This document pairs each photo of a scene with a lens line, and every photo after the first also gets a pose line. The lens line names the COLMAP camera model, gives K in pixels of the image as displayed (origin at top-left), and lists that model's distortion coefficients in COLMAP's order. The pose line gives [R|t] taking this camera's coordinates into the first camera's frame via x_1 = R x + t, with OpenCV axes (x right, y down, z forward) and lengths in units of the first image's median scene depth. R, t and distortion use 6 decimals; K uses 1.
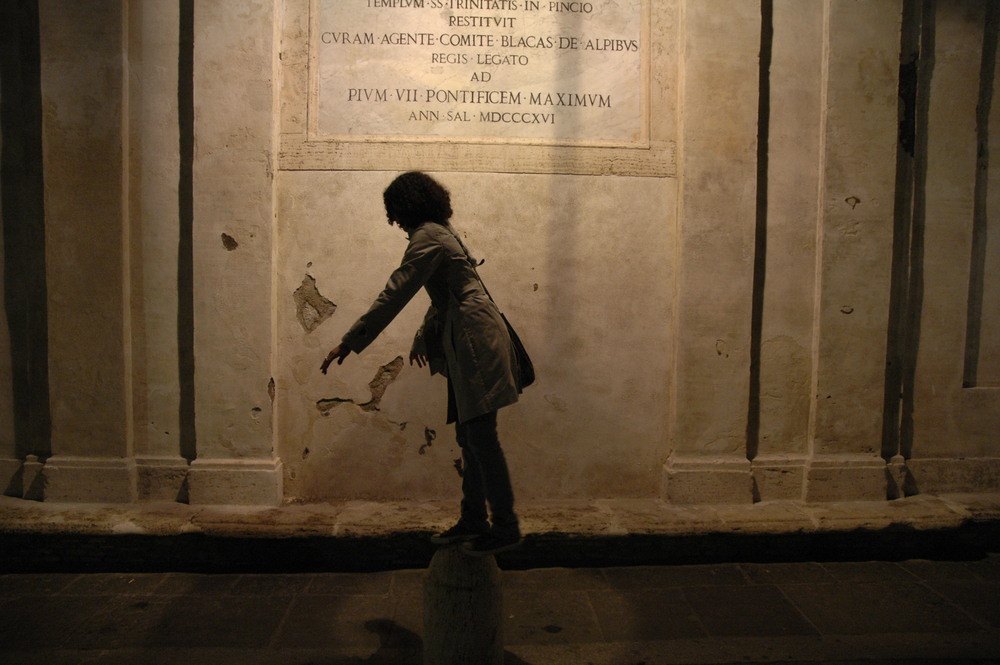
lens RADIAL K [[774.7, 0, 505.4], [0, 774.7, 346.9], [0, 0, 1]] dist [-0.179207, 0.166863]
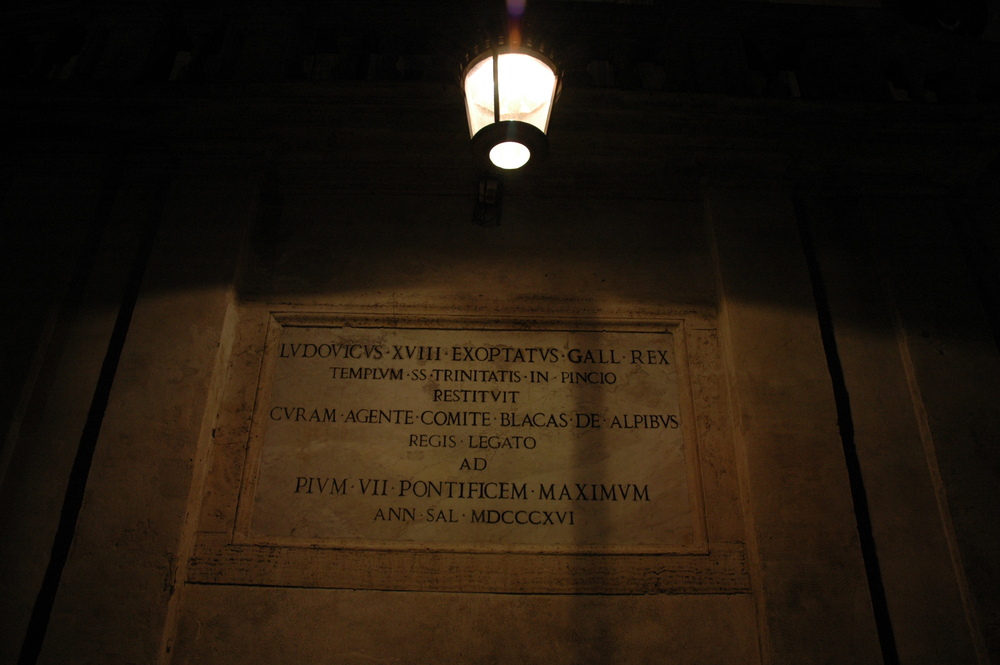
lens RADIAL K [[774.7, 0, 503.5], [0, 774.7, 340.3], [0, 0, 1]] dist [-0.179207, 0.166863]
pose [[0.999614, -0.015395, -0.023105, 0.016988], [0.000114, 0.834459, -0.551069, -0.038068], [0.027764, 0.550854, 0.834140, 0.298737]]
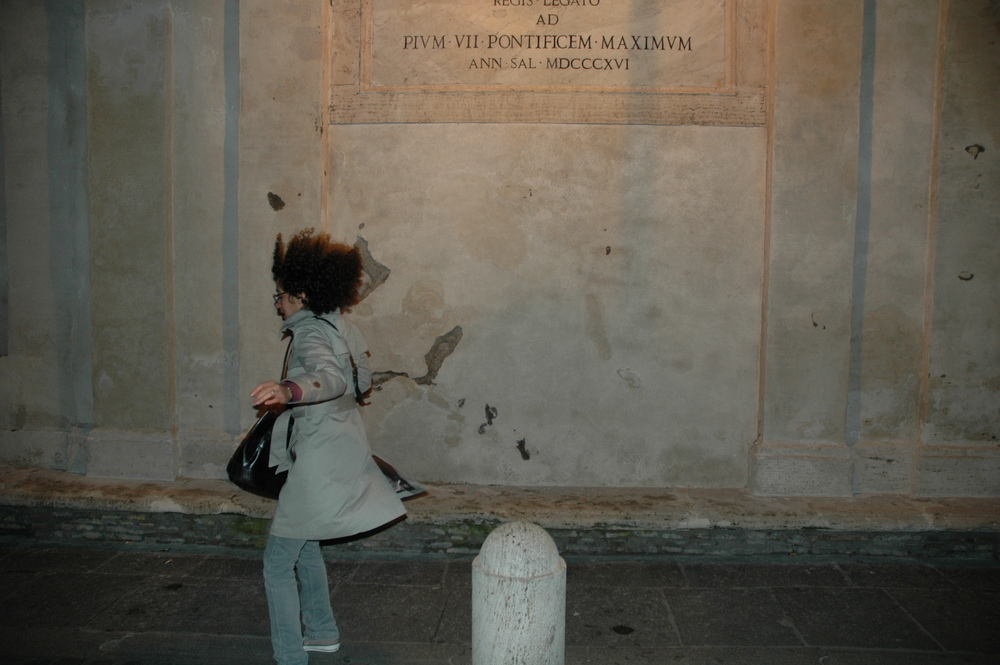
lens RADIAL K [[774.7, 0, 503.8], [0, 774.7, 348.7], [0, 0, 1]] dist [-0.179207, 0.166863]
pose [[0.994927, 0.007013, -0.100358, 0.008991], [-0.006795, 0.999974, 0.002512, 0.037479], [0.100373, -0.001817, 0.994948, 0.095286]]
